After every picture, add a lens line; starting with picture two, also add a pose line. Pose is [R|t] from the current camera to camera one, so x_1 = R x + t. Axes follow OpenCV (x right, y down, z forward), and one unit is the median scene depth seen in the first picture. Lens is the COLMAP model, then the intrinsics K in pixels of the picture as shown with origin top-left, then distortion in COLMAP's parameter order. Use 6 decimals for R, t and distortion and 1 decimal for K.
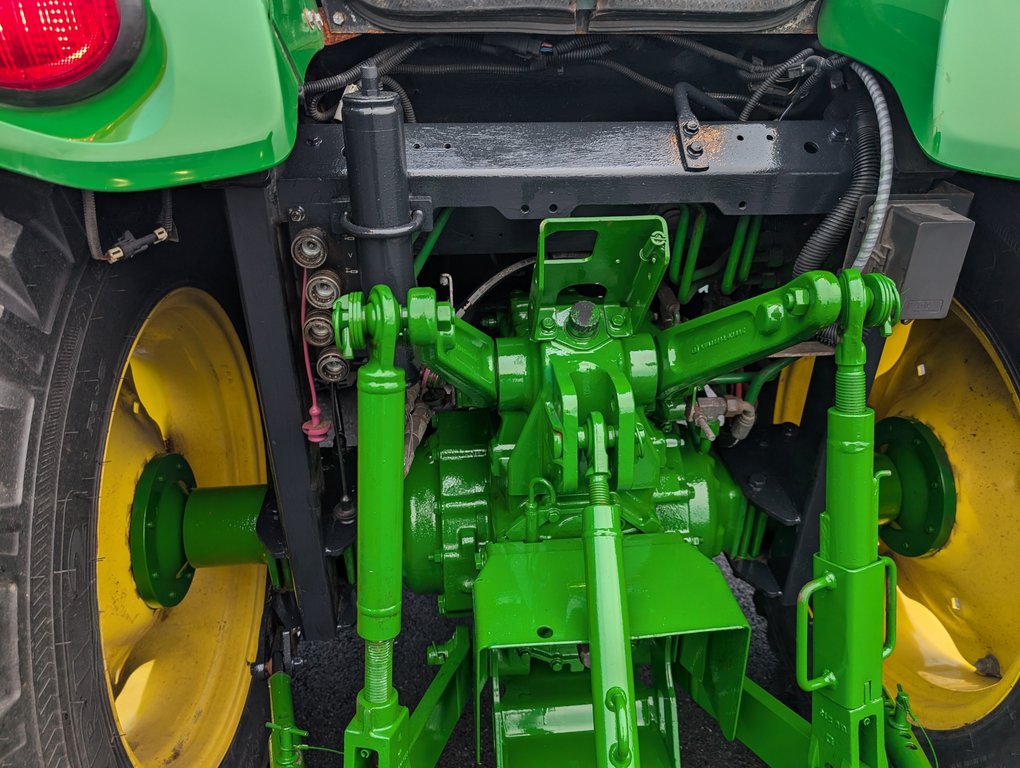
lens RADIAL K [[726.3, 0, 509.7], [0, 726.3, 372.4], [0, 0, 1]] dist [0.005326, -0.002210]
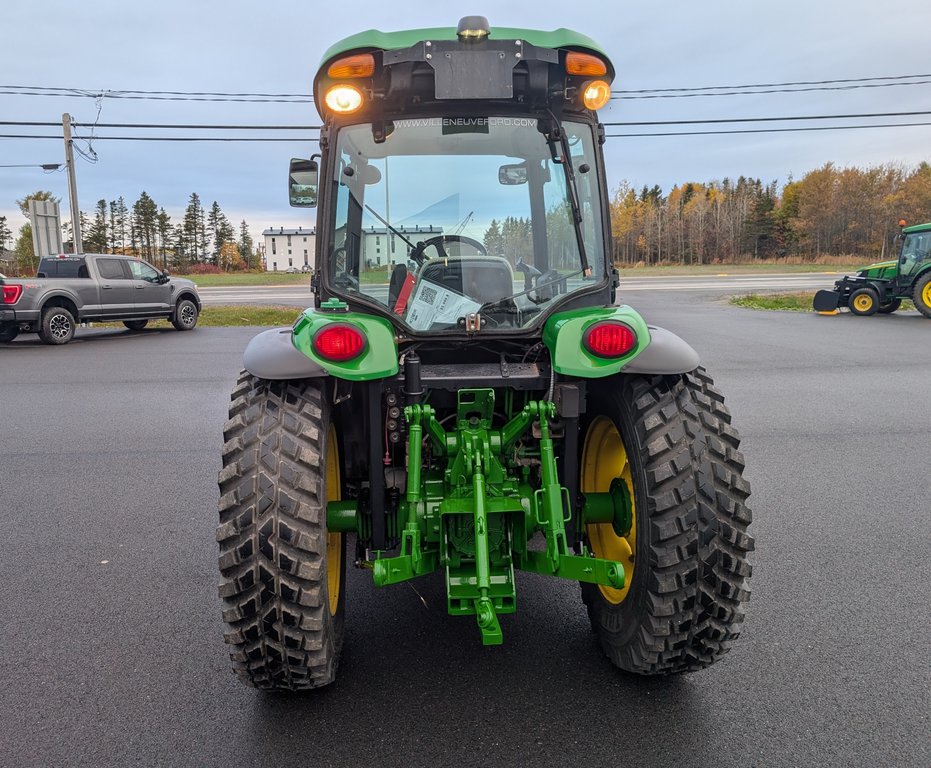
lens RADIAL K [[687.9, 0, 429.7], [0, 687.9, 384.6], [0, 0, 1]] dist [0.000473, 0.000029]
pose [[0.998611, -0.011096, -0.051502, 0.069600], [-0.004119, 0.958137, -0.286282, 0.659292], [0.052523, 0.286096, 0.956760, -2.024046]]
